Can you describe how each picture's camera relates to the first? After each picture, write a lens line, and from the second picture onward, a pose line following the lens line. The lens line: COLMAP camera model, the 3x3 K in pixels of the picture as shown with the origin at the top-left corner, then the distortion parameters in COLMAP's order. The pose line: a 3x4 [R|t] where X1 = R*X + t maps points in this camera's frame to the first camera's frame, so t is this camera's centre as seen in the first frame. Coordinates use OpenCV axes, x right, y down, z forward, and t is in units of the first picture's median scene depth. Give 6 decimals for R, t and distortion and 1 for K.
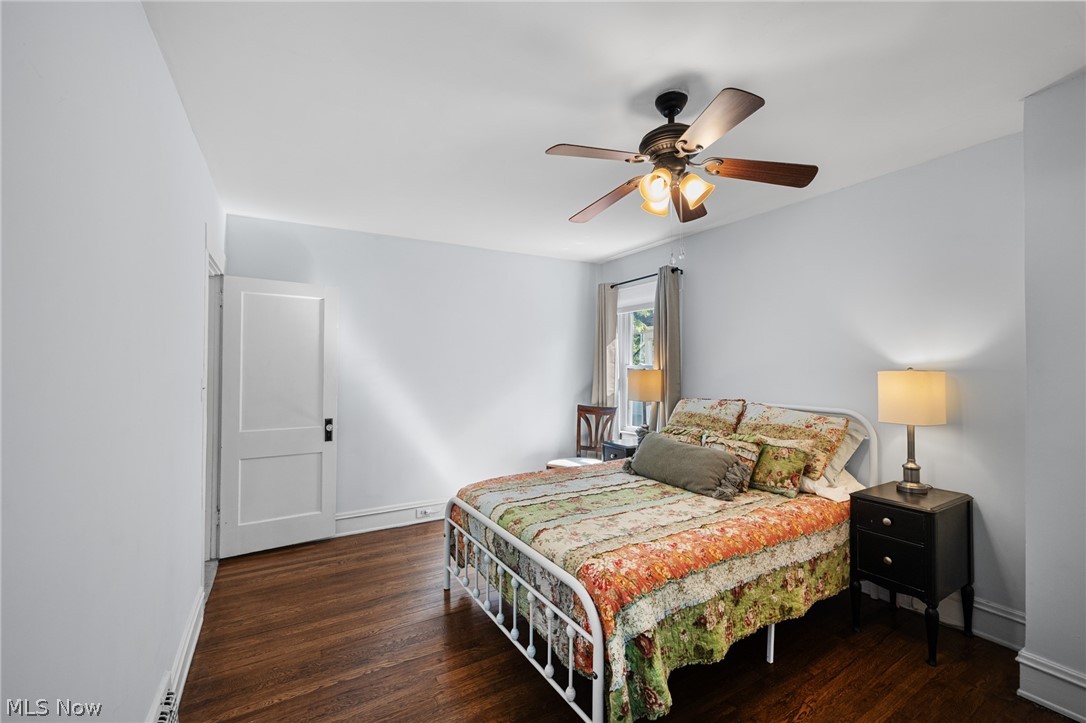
lens RADIAL K [[457.4, 0, 547.4], [0, 457.4, 365.1], [0, 0, 1]] dist [-0.001740, -0.000192]
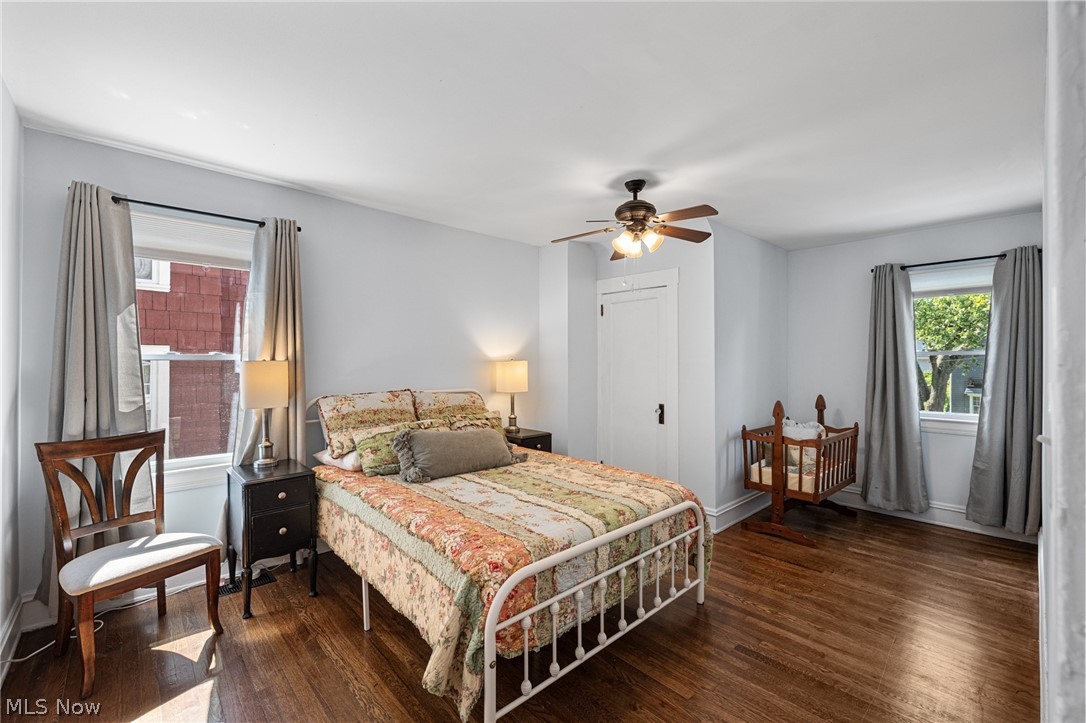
lens RADIAL K [[457.4, 0, 547.1], [0, 457.4, 360.1], [0, 0, 1]] dist [-0.001740, -0.000192]
pose [[-0.216138, 0.005854, 0.976345, -0.899386], [-0.002449, 0.999976, -0.006538, 0.020545], [-0.976360, -0.003804, -0.216118, 1.240864]]
